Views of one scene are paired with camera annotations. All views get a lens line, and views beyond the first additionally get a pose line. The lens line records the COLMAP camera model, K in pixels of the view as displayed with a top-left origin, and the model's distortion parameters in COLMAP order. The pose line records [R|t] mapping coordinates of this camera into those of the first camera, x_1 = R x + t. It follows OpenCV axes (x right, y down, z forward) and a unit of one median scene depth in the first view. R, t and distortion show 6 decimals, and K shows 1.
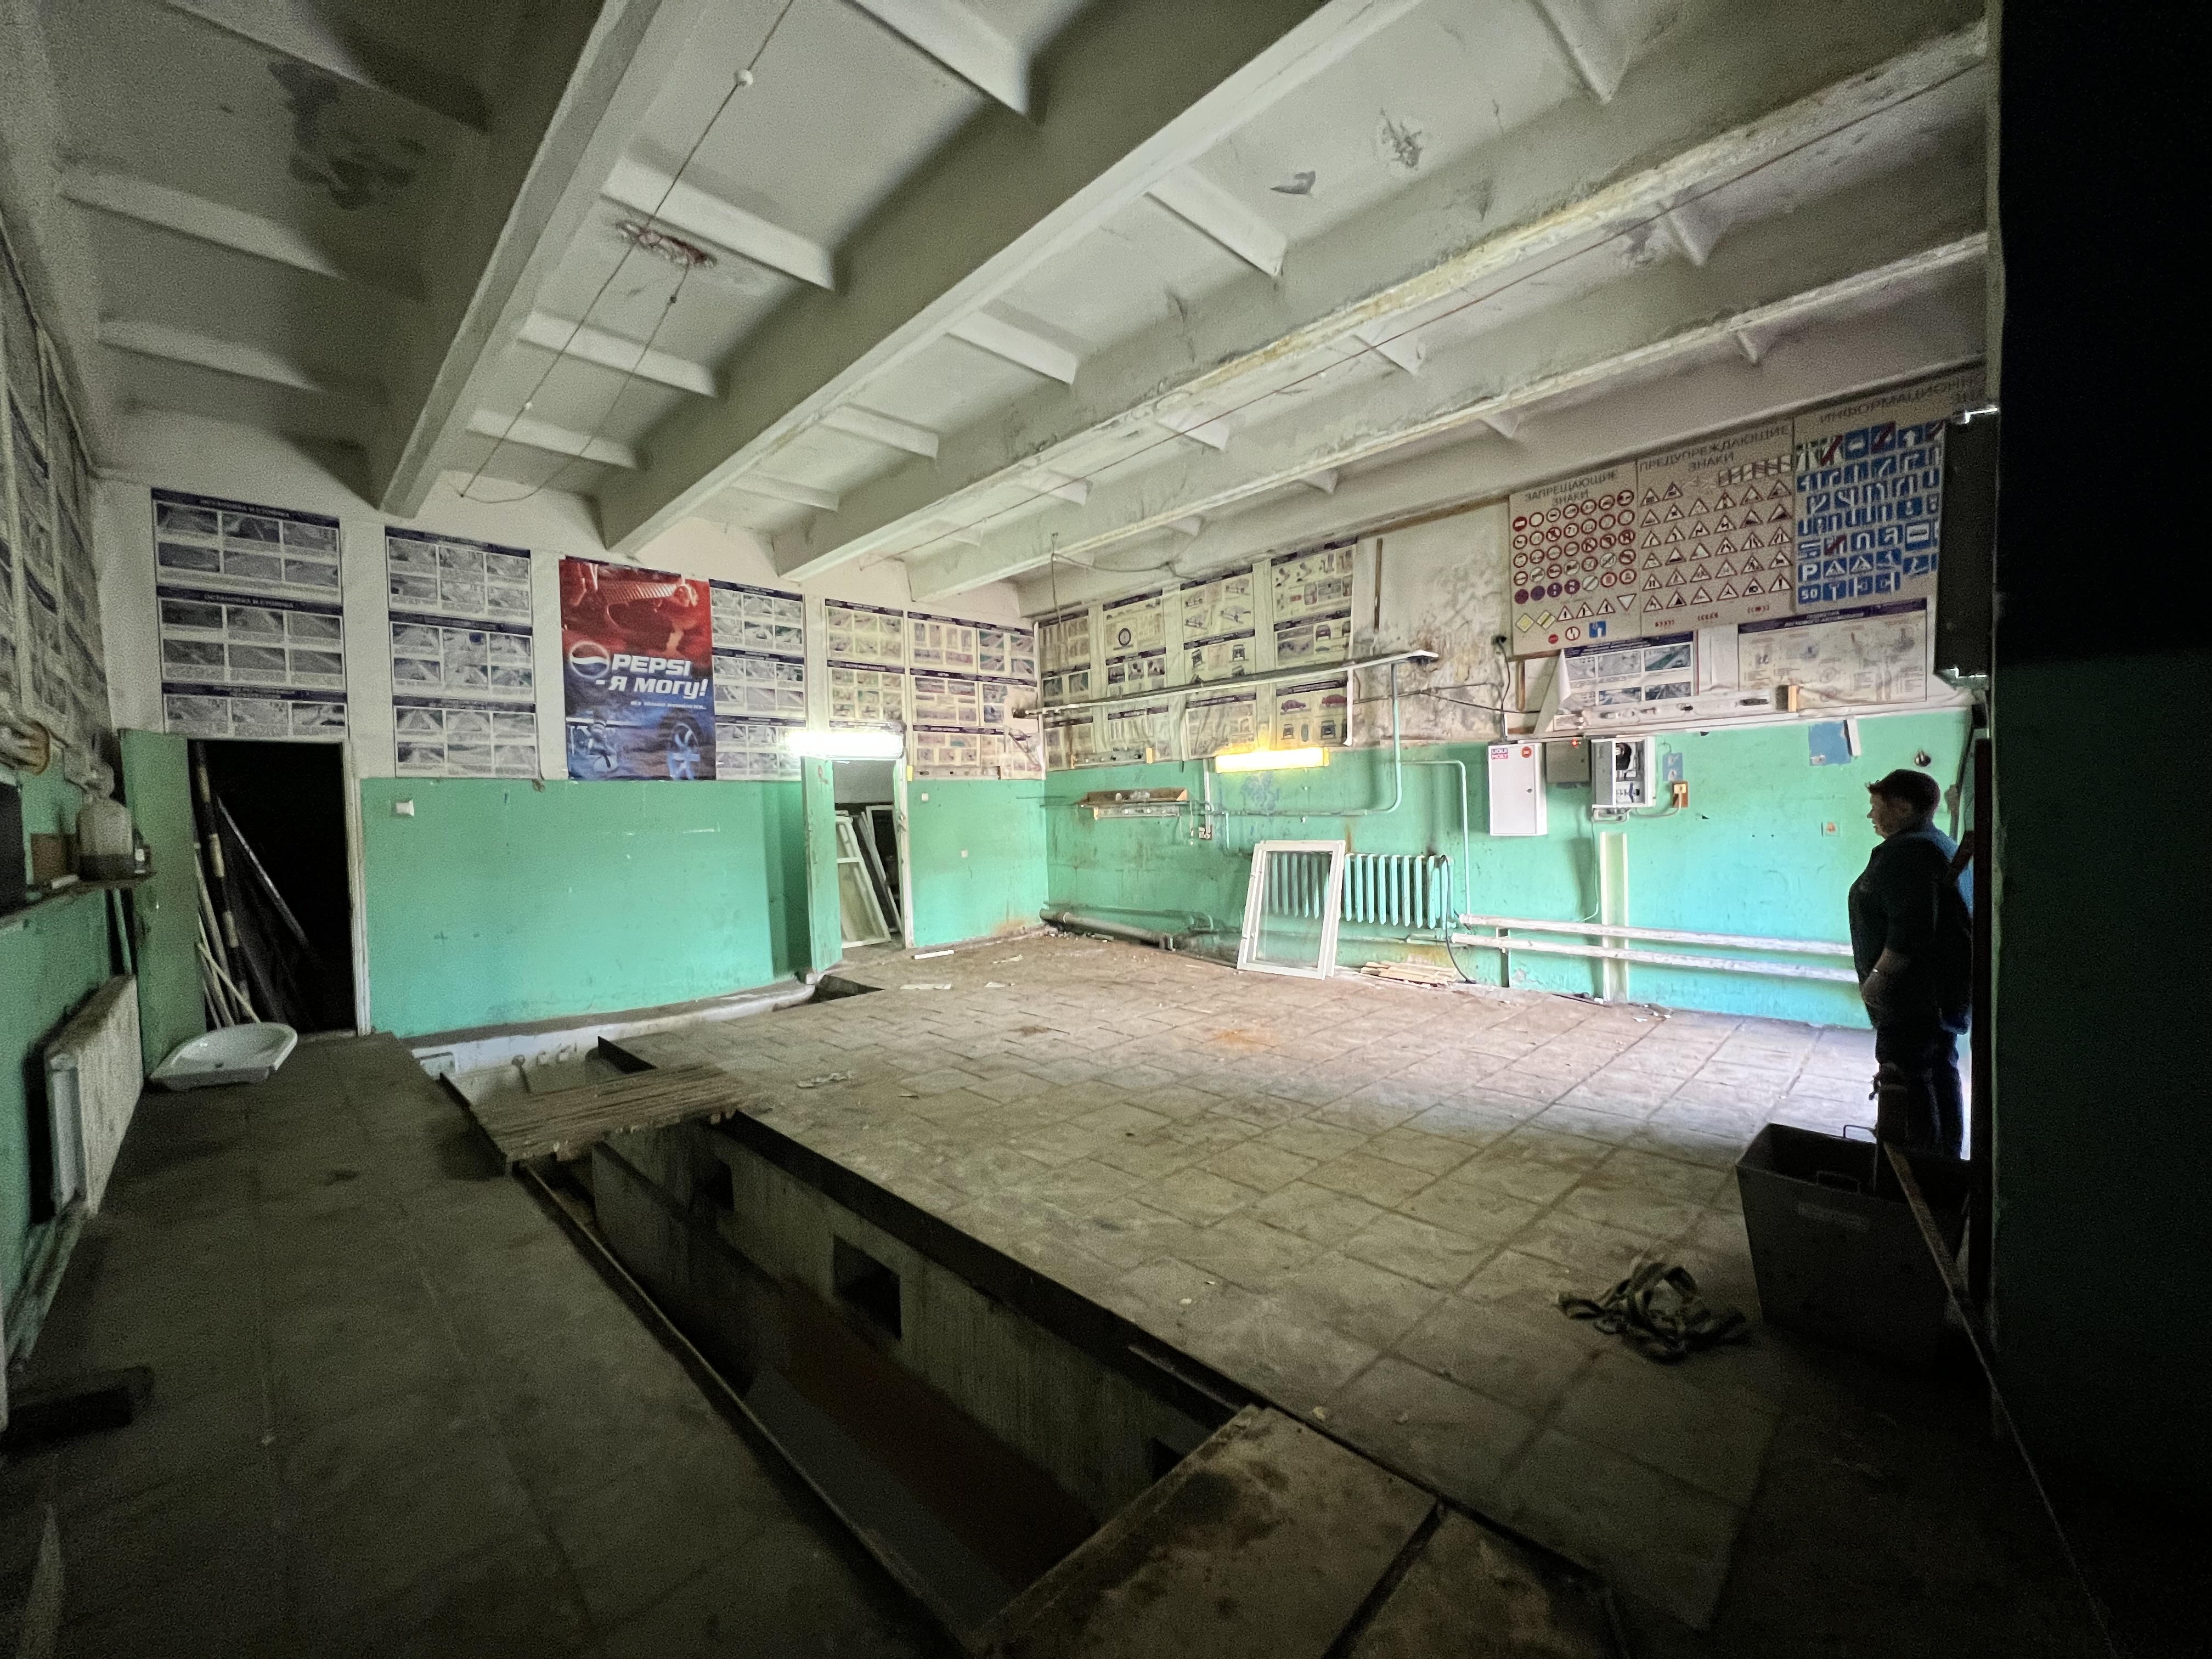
lens RADIAL K [[881.9, 0, 1104.7], [0, 881.9, 832.7], [0, 0, 1]] dist [-0.002412, -0.000322]
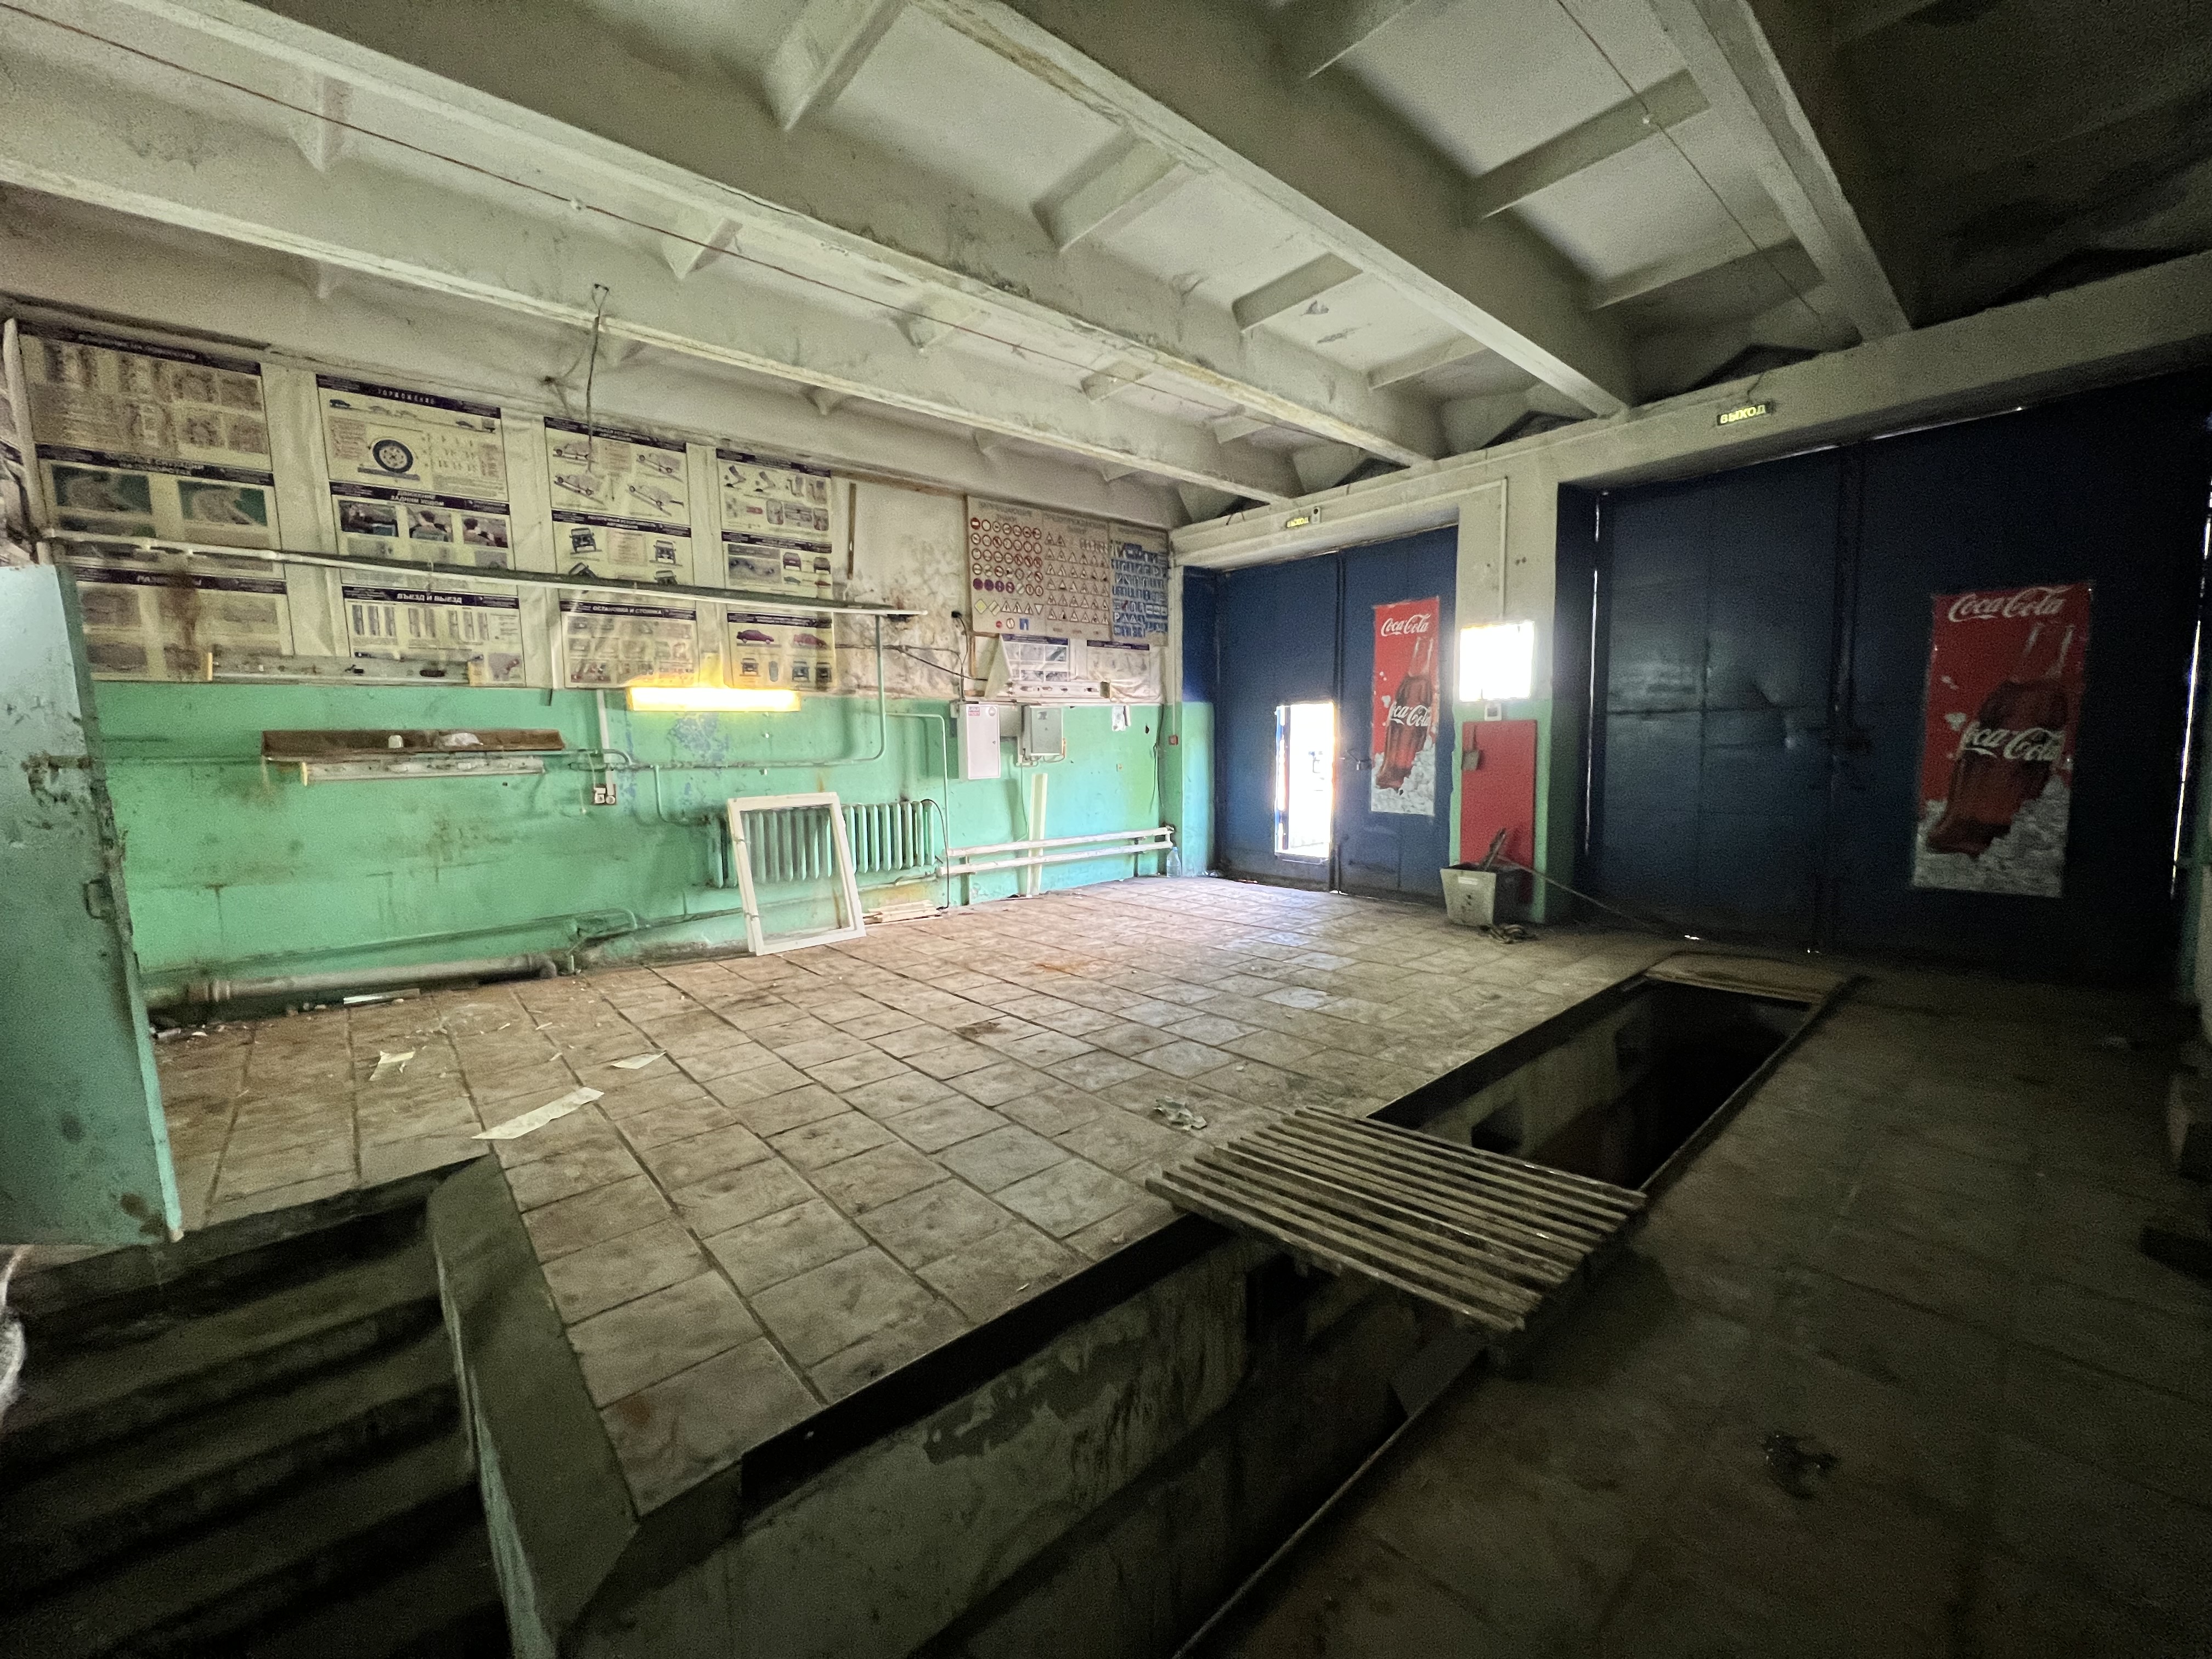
lens RADIAL K [[881.9, 0, 1104.7], [0, 881.9, 832.7], [0, 0, 1]] dist [-0.002412, -0.000322]
pose [[0.057692, -0.072208, 0.995720, -0.663138], [0.050365, 0.996321, 0.069333, 0.001467], [-0.997063, 0.046150, 0.061116, 0.658979]]
